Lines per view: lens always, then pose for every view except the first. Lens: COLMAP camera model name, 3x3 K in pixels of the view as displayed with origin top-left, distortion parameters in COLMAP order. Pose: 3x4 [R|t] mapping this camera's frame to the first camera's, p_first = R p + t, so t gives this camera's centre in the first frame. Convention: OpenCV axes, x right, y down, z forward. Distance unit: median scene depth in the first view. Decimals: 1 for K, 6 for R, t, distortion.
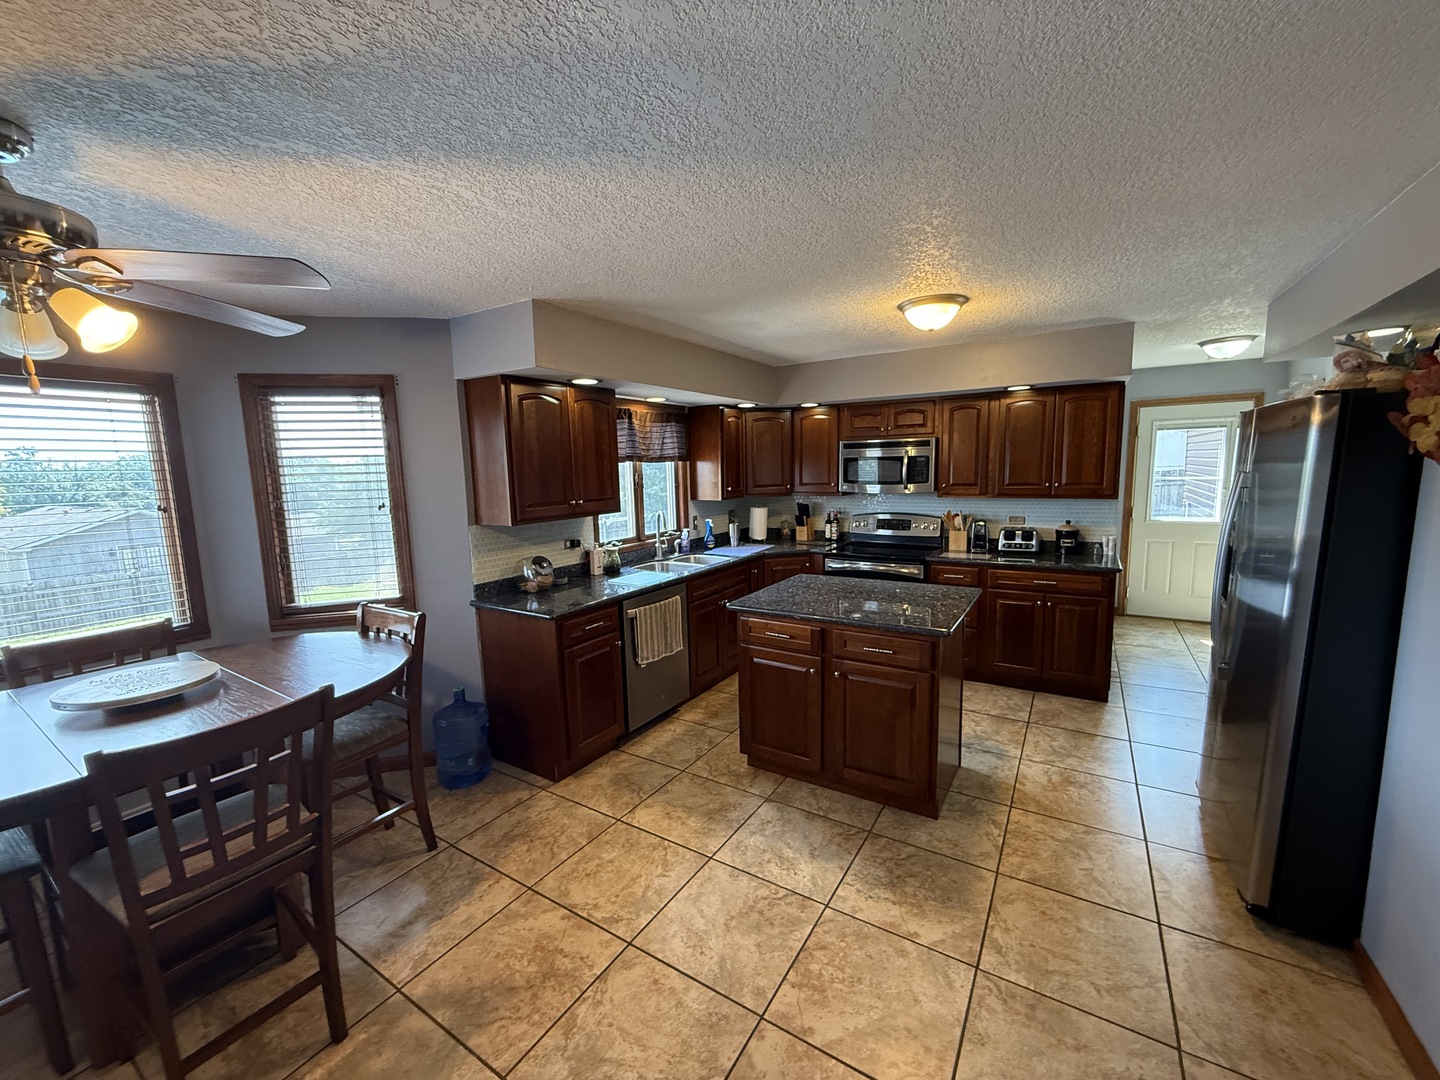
lens RADIAL K [[575.2, 0, 717.7], [0, 575.2, 539.4], [0, 0, 1]] dist [0.000042, 0.001142]
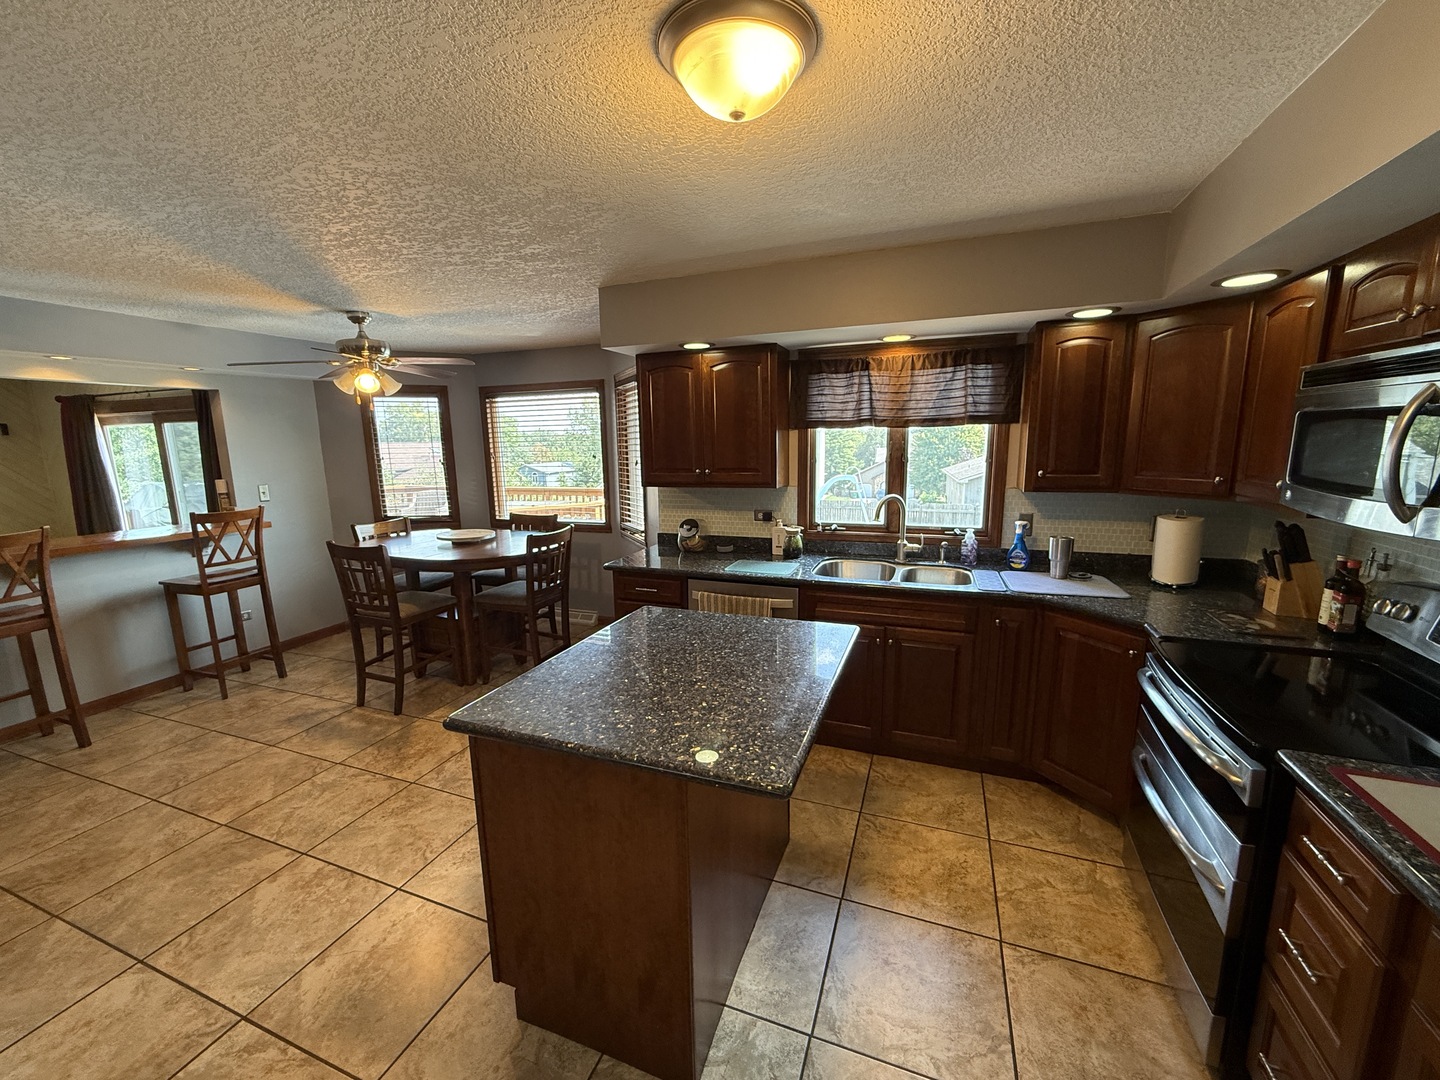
lens RADIAL K [[575.2, 0, 719.2], [0, 575.2, 542.5], [0, 0, 1]] dist [0.000042, 0.001142]
pose [[0.196686, 0.200066, -0.959837, 1.194872], [-0.110843, 0.977221, 0.180976, -0.207698], [0.974181, 0.070796, 0.214382, 1.344612]]
